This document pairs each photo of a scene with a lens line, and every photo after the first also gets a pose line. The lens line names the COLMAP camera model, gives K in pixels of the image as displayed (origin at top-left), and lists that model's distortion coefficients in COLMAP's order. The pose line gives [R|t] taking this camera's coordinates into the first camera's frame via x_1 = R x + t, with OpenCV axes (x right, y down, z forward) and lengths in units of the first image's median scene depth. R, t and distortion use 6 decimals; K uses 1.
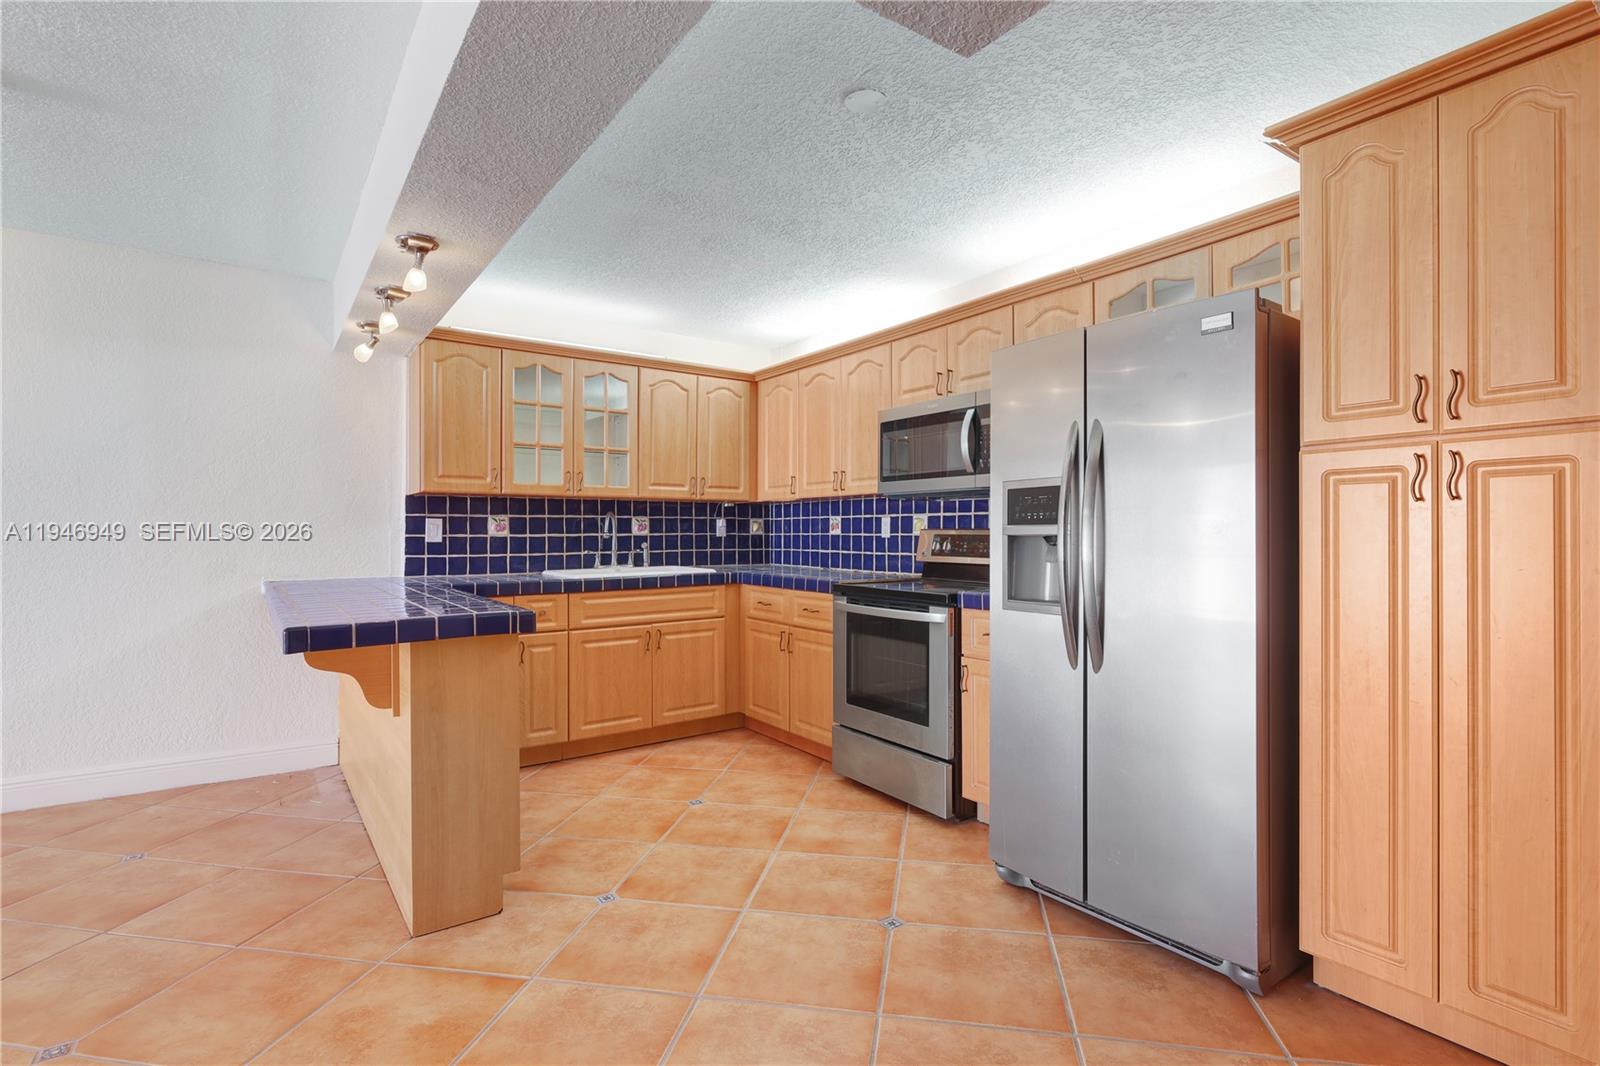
lens RADIAL K [[778.8, 0, 797.9], [0, 778.8, 530.4], [0, 0, 1]] dist [-0.002492, 0.000676]
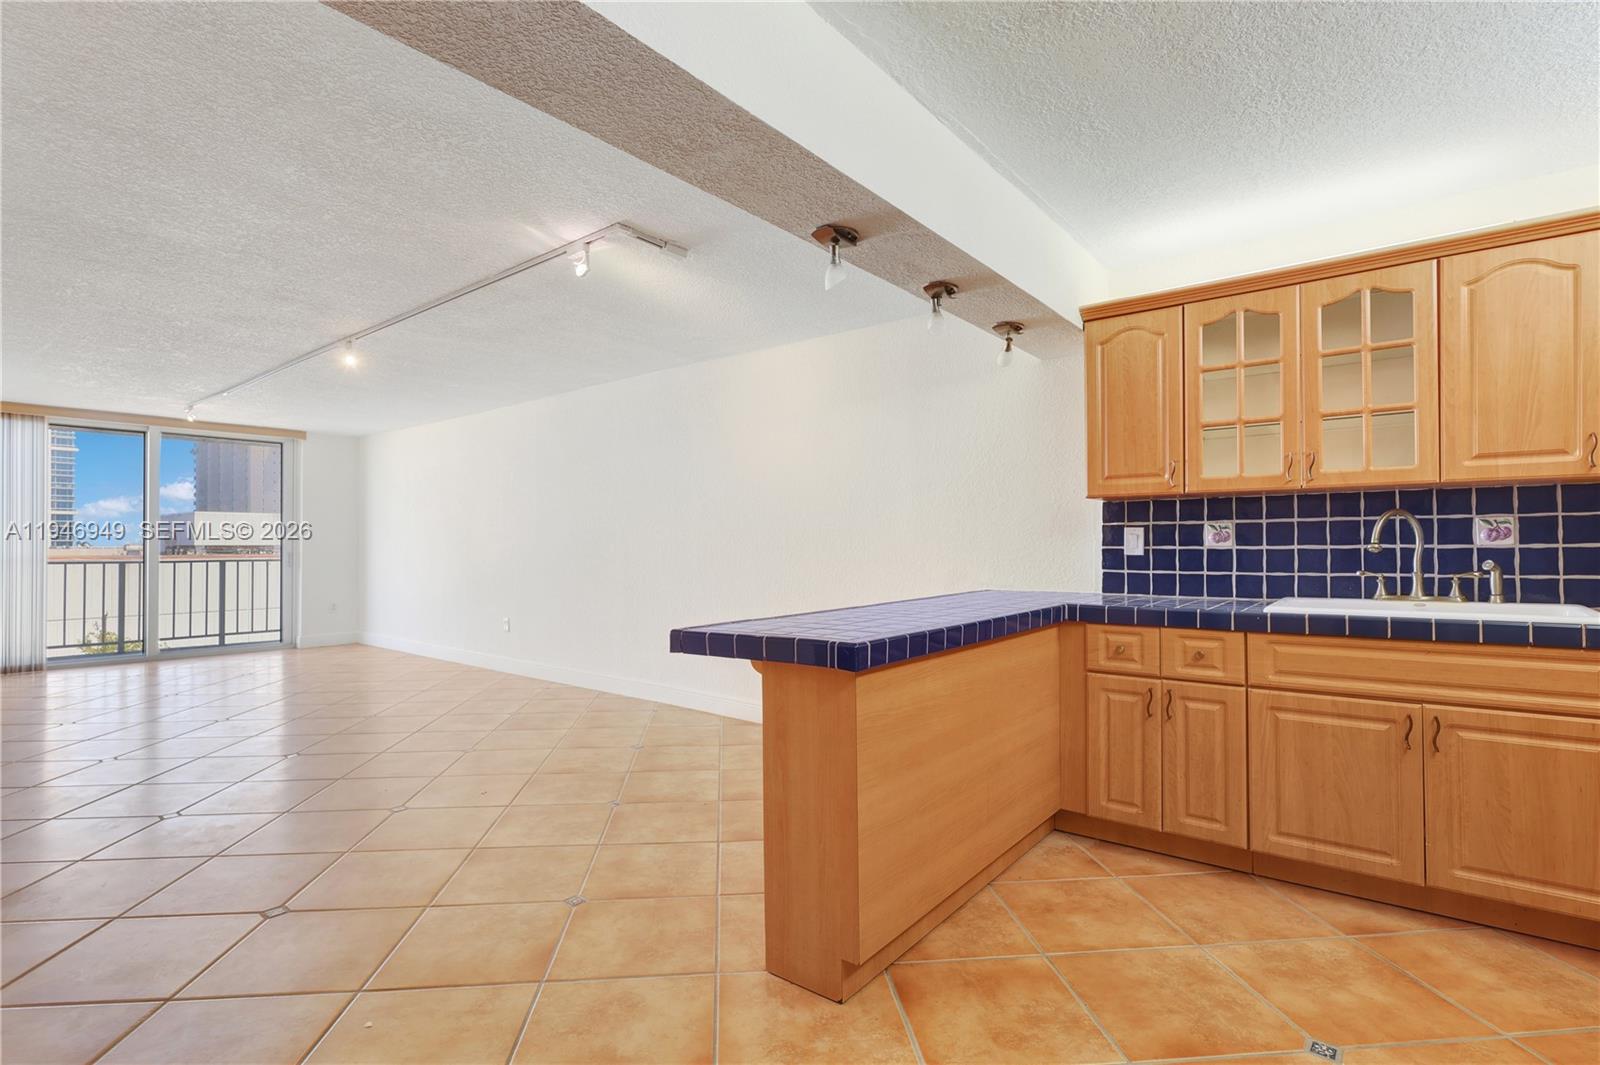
lens RADIAL K [[742.1, 0, 804.6], [0, 742.1, 541.5], [0, 0, 1]] dist [-0.000313, 0.001199]
pose [[0.283837, -0.004880, -0.958860, 0.224413], [0.005916, 0.999977, -0.003338, 0.000777], [0.958854, -0.004725, 0.283860, 0.452144]]
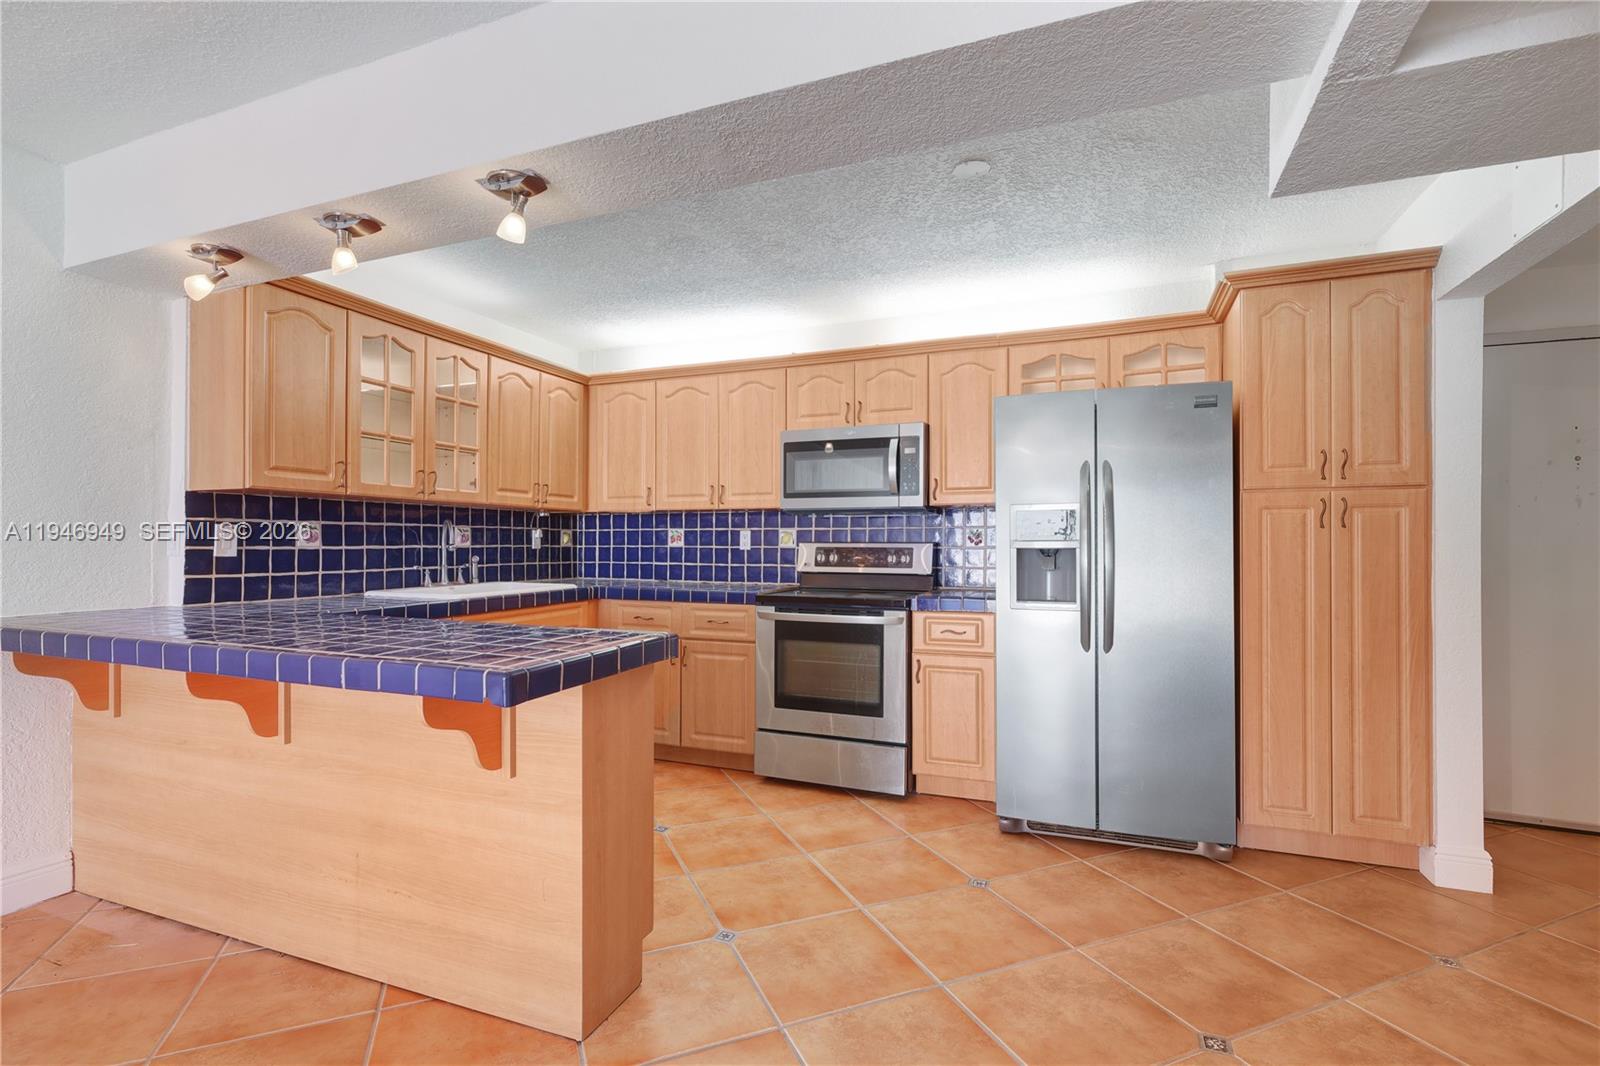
lens RADIAL K [[742.1, 0, 810.4], [0, 742.1, 541.7], [0, 0, 1]] dist [-0.000313, 0.001199]
pose [[0.839622, 0.005198, 0.543146, -0.411934], [-0.005011, 0.999986, -0.001824, -0.000639], [-0.543148, -0.001190, 0.839636, 0.123925]]
